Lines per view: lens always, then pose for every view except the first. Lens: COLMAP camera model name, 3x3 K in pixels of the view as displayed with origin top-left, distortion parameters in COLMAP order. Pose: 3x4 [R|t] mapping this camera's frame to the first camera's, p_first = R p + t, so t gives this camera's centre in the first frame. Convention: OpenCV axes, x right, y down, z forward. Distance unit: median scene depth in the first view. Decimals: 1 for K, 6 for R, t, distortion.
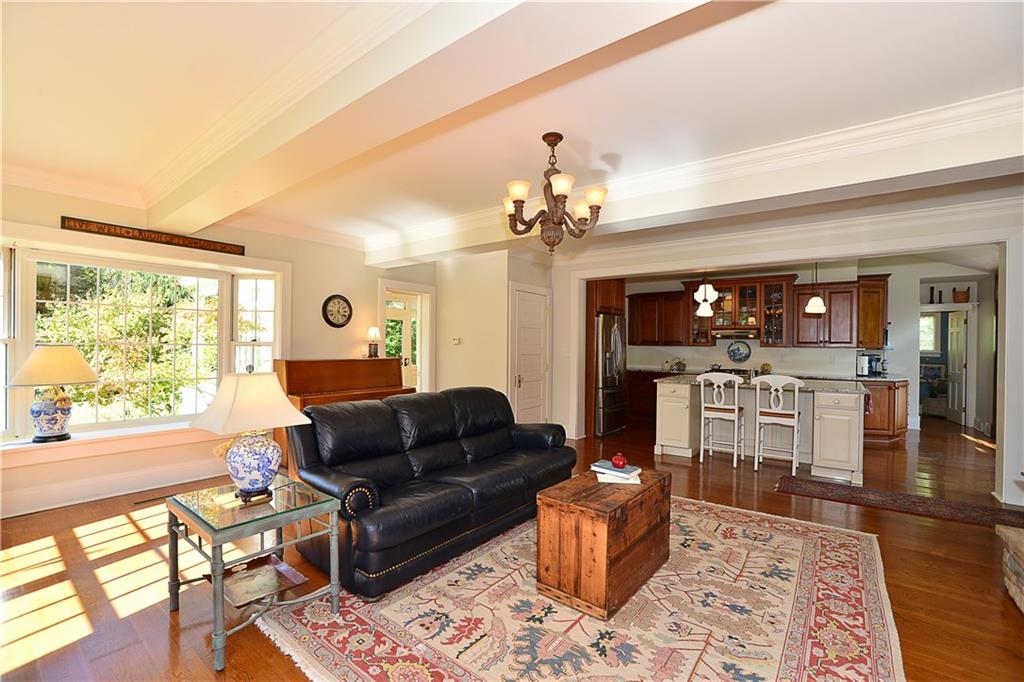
lens RADIAL K [[438.4, 0, 512.0], [0, 438.4, 341.0], [0, 0, 1]] dist [-0.049982, 0.017689]
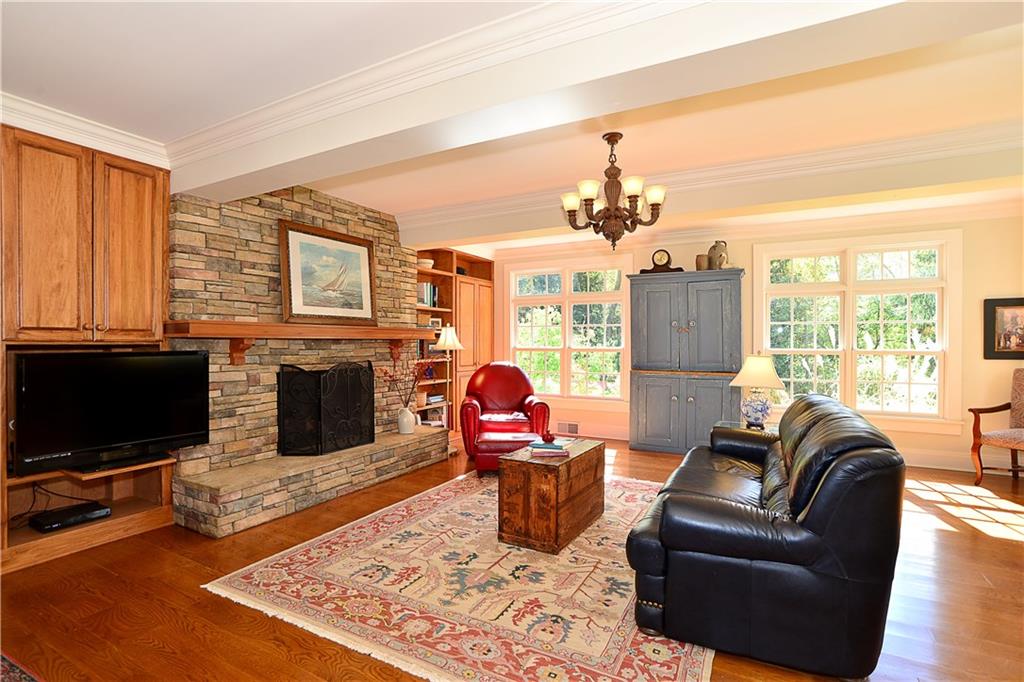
lens RADIAL K [[487.3, 0, 512.0], [0, 487.3, 341.0], [0, 0, 1]] dist [-0.000421, -0.000038]
pose [[-0.986458, -0.014314, -0.163387, 0.540808], [-0.012789, 0.999864, -0.010379, 0.038887], [0.163513, -0.008149, -0.986507, 2.209441]]
